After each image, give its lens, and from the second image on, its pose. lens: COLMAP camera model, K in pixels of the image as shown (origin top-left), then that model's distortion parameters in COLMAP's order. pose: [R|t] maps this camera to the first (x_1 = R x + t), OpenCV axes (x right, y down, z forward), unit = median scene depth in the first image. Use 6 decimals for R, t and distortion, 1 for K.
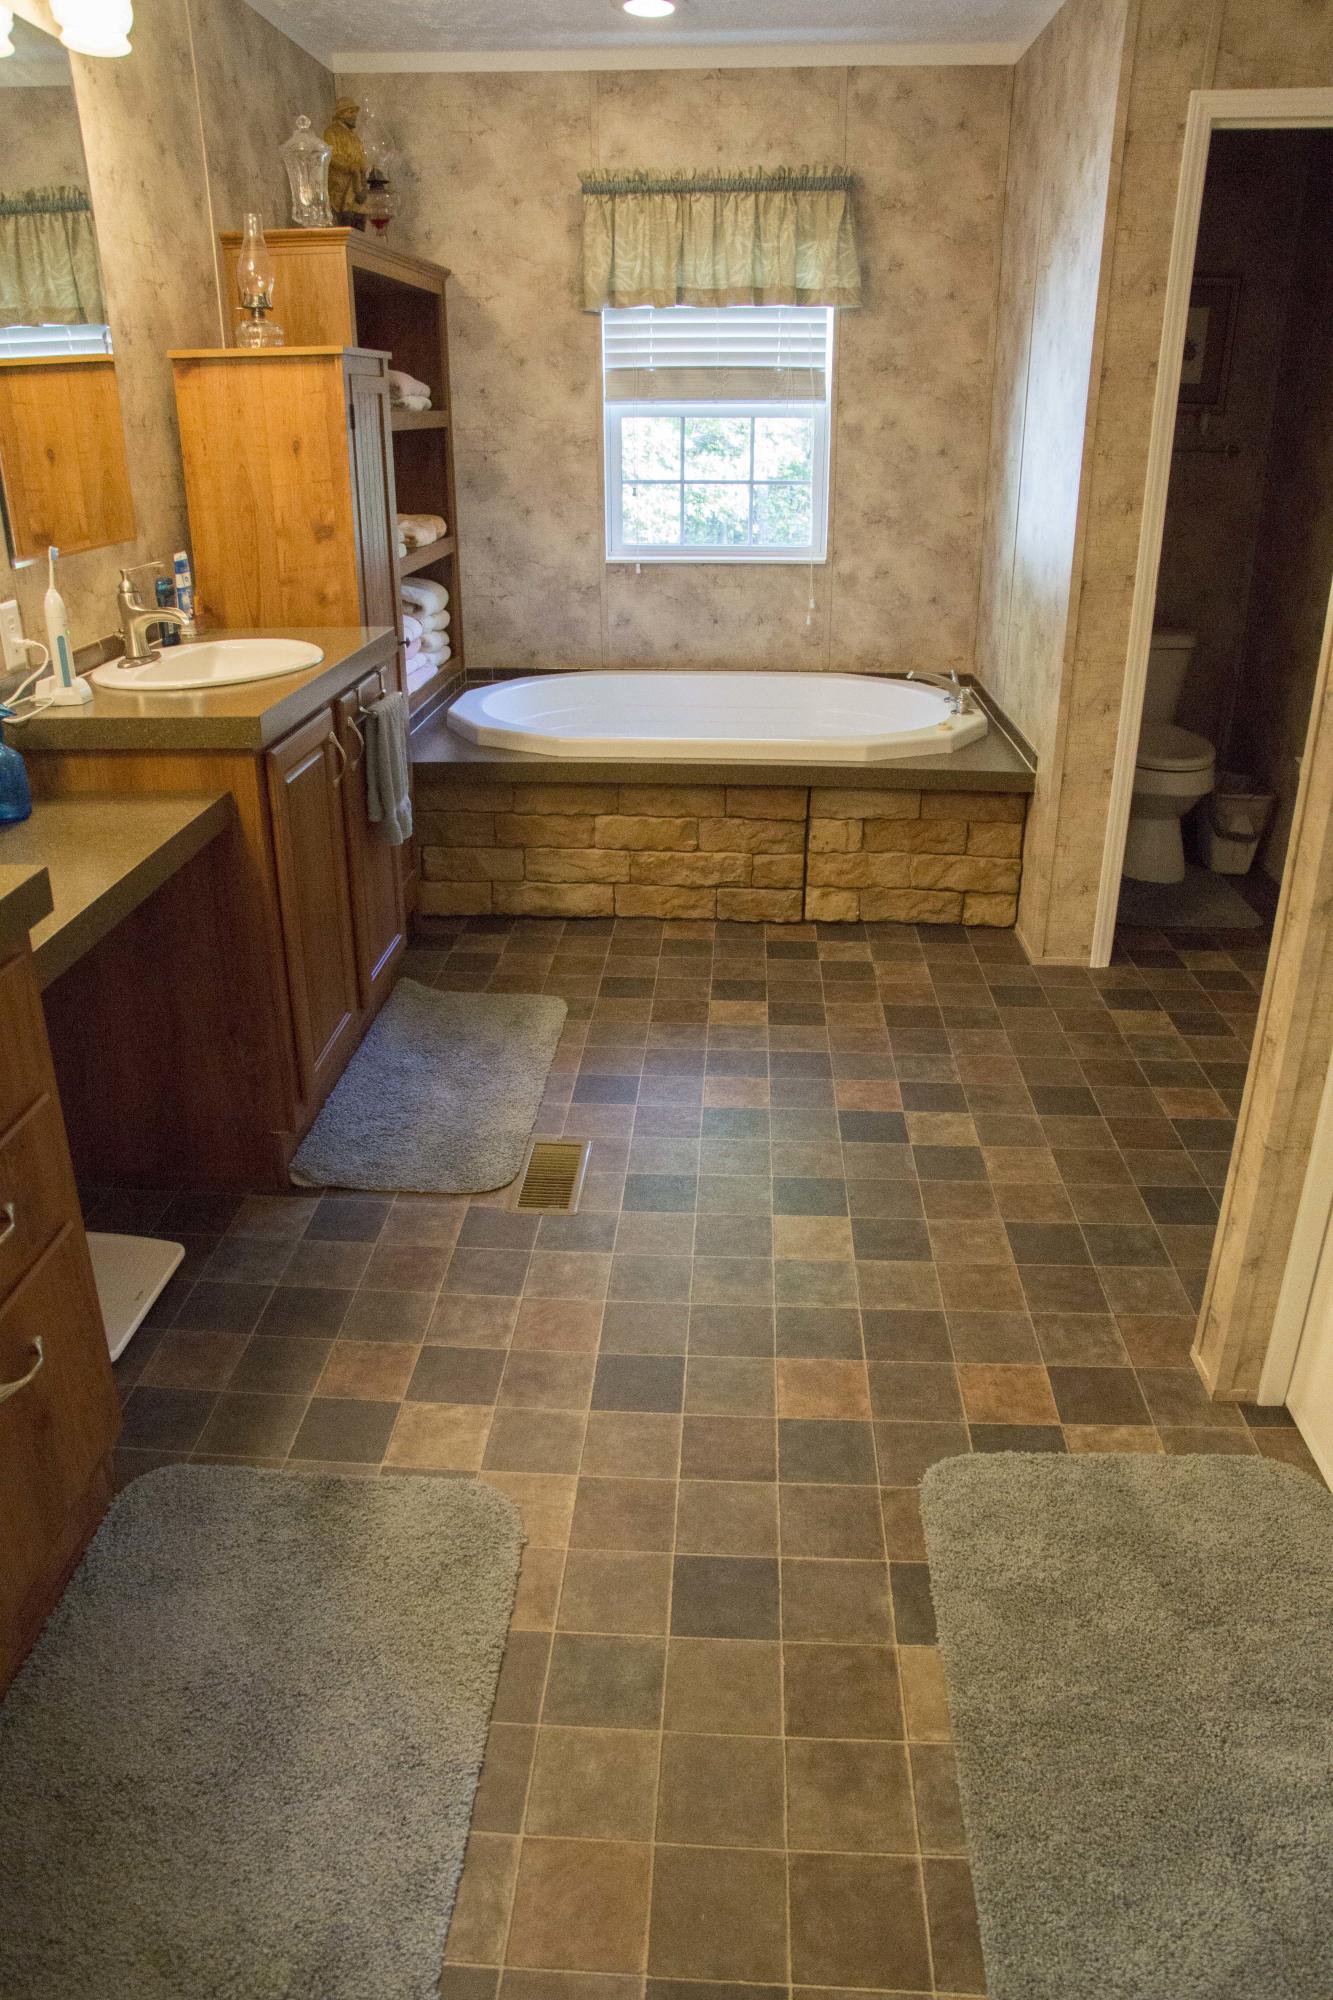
lens RADIAL K [[1405.0, 0, 650.2], [0, 1405.0, 1011.5], [0, 0, 1]] dist [-0.157684, 0.113676]
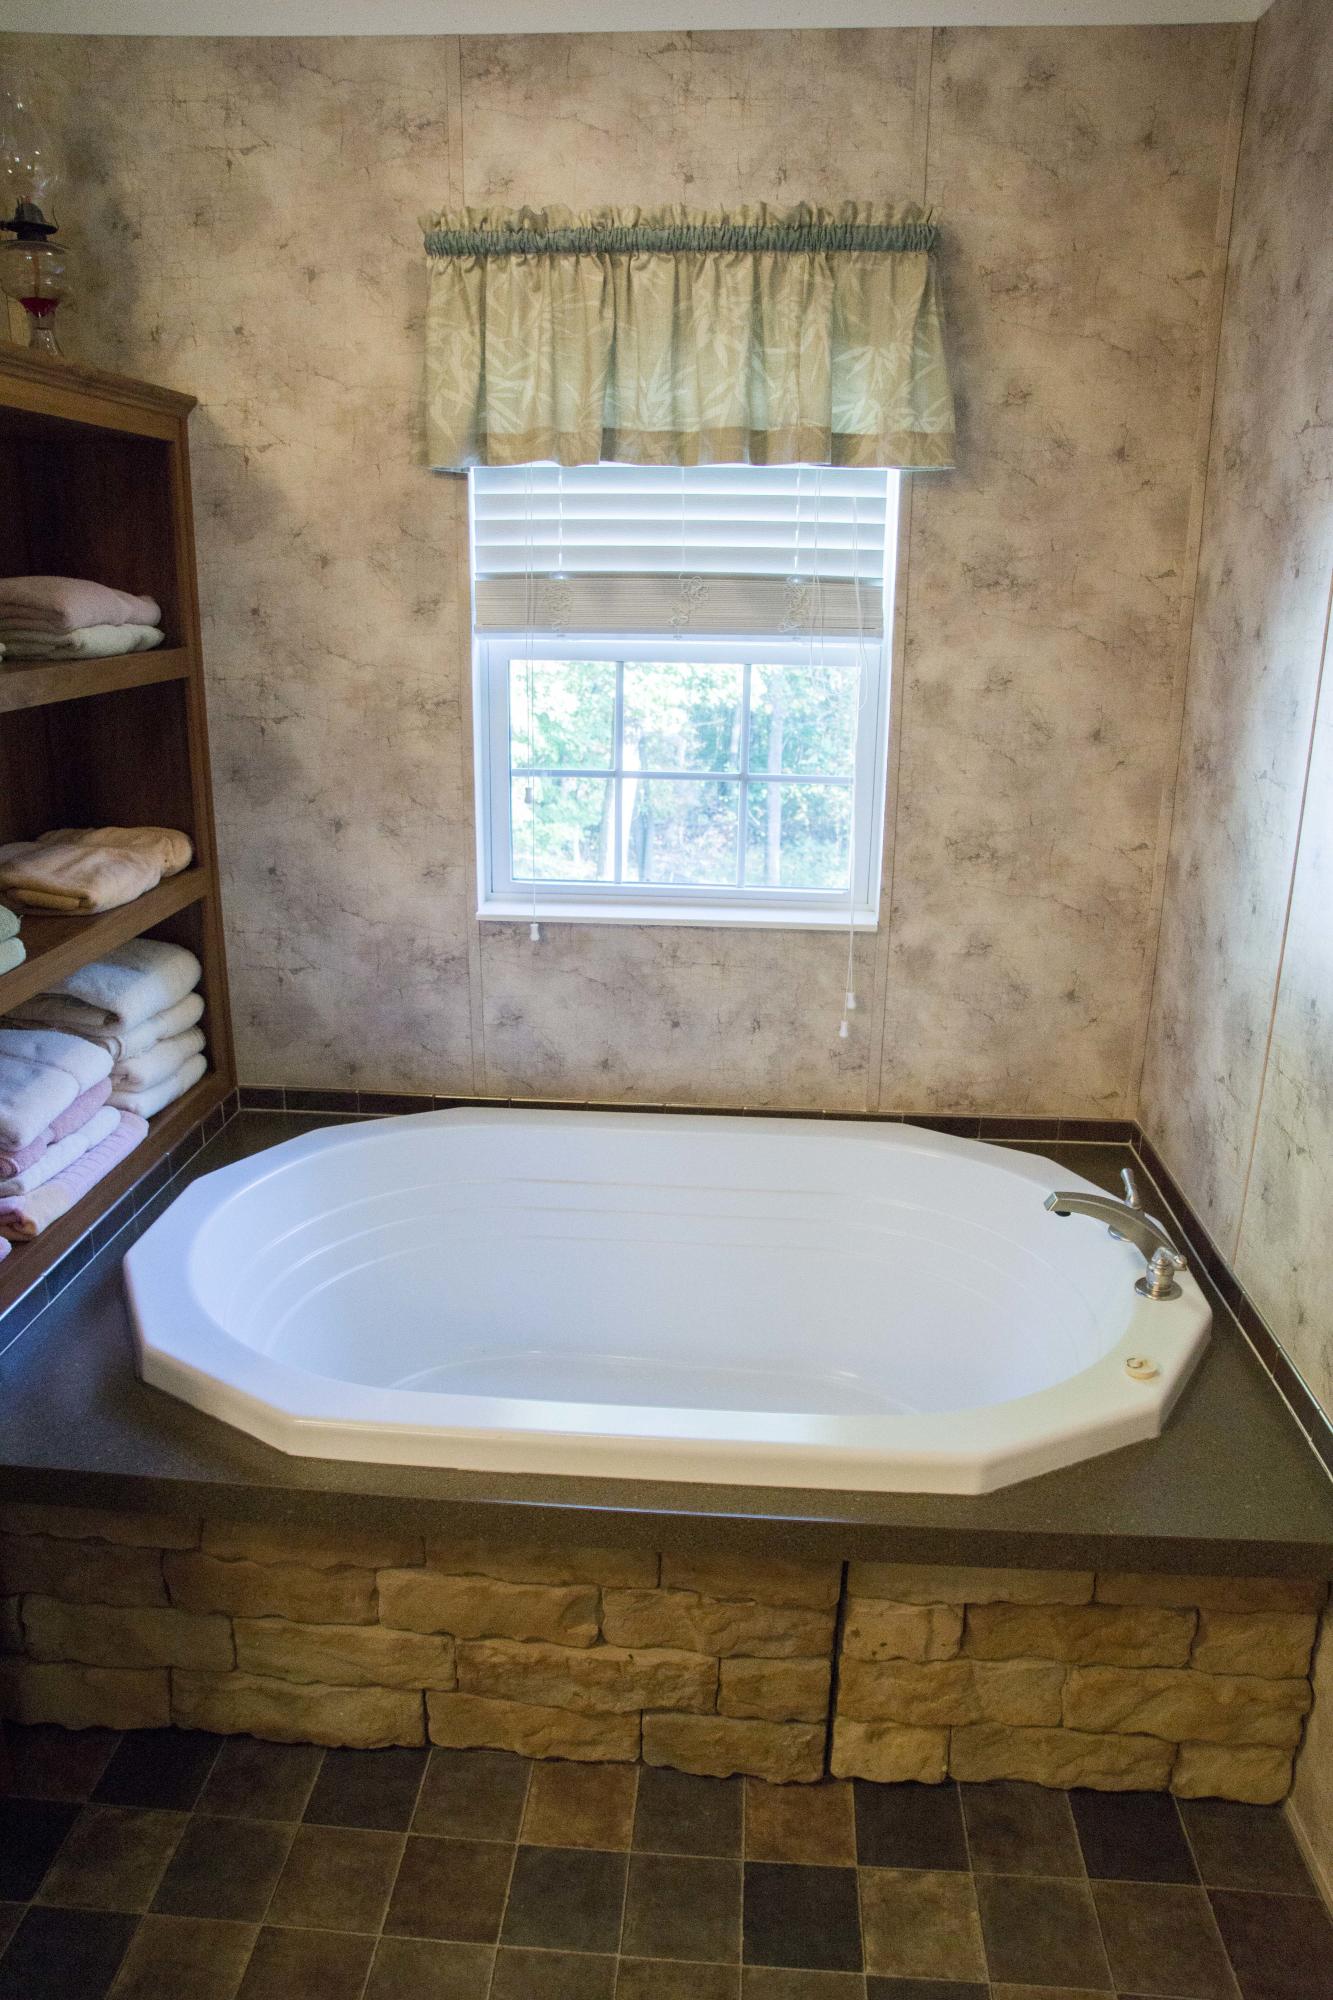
lens RADIAL K [[1405.0, 0, 652.2], [0, 1405.0, 1016.6], [0, 0, 1]] dist [-0.157684, 0.113676]
pose [[0.999803, 0.018654, -0.006777, 0.049650], [-0.019256, 0.994431, -0.103613, -0.270368], [0.004807, 0.103723, 0.994595, 0.529630]]
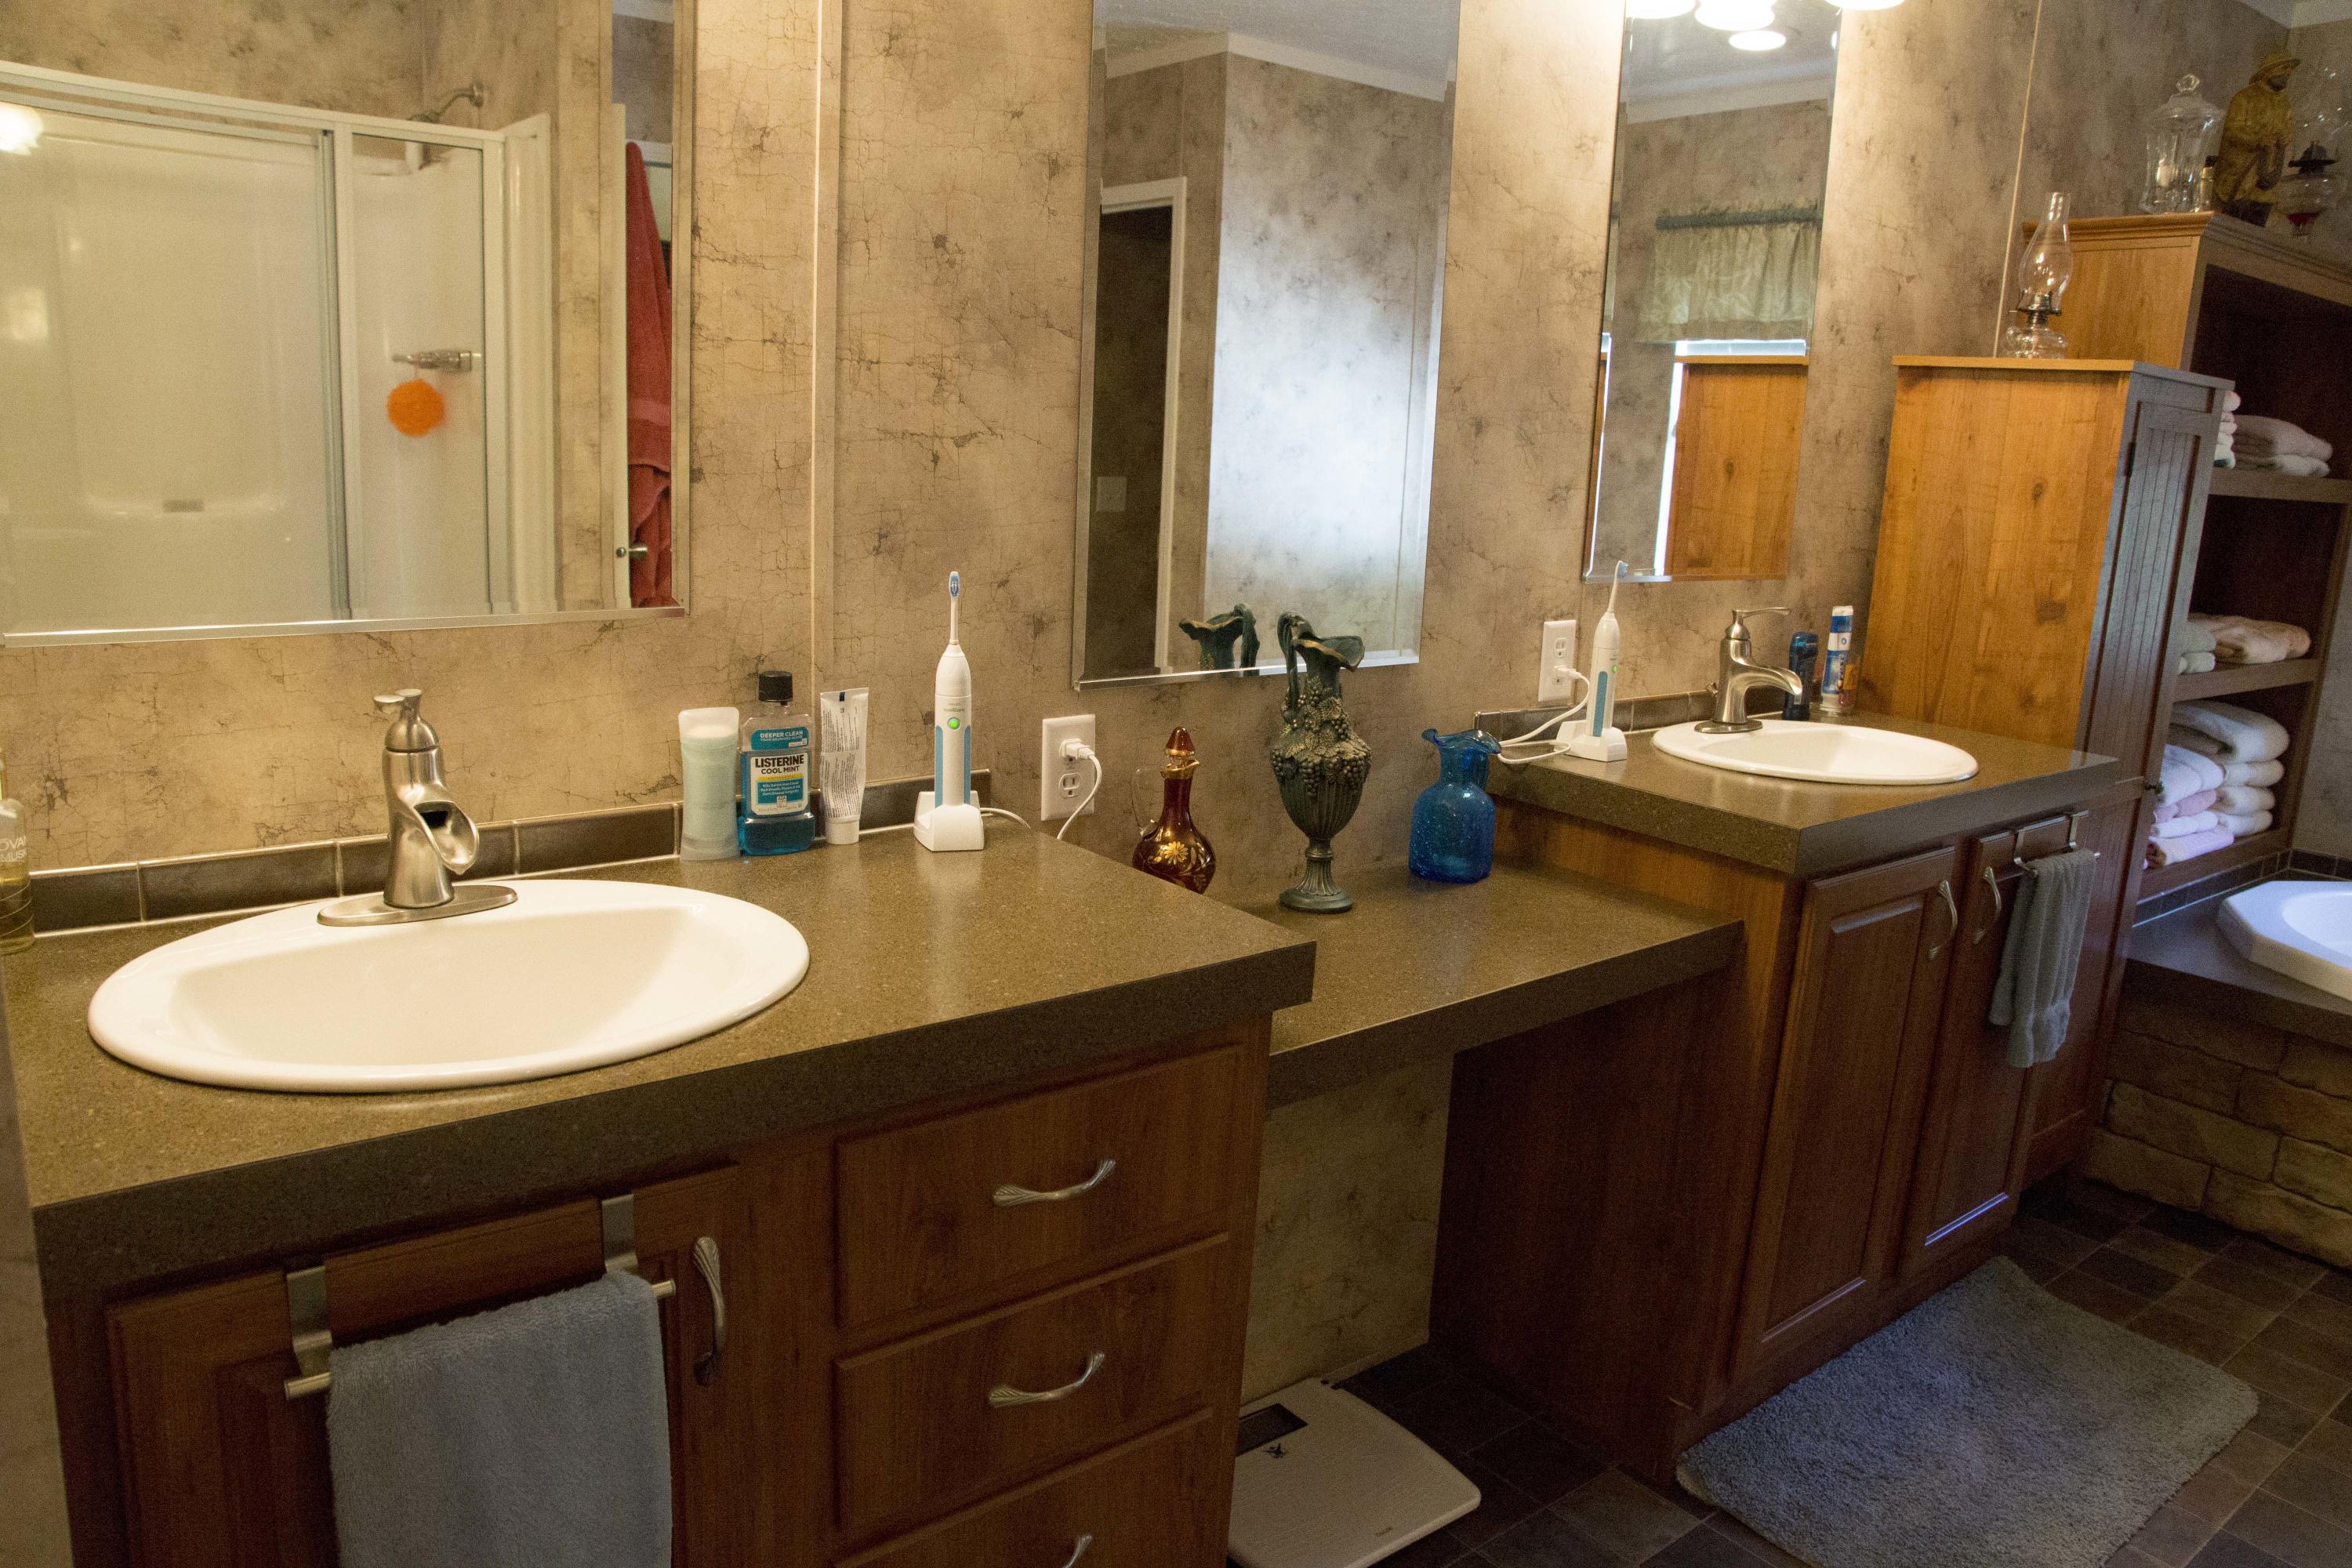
lens RADIAL K [[1652.3, 0, 1162.4], [0, 1652.3, 785.3], [0, 0, 1]] dist [-0.157684, 0.113676]
pose [[0.671188, 0.195814, -0.714957, 0.046533], [-0.348479, 0.934610, -0.071173, -0.036463], [0.654270, 0.296918, 0.695536, 0.120263]]
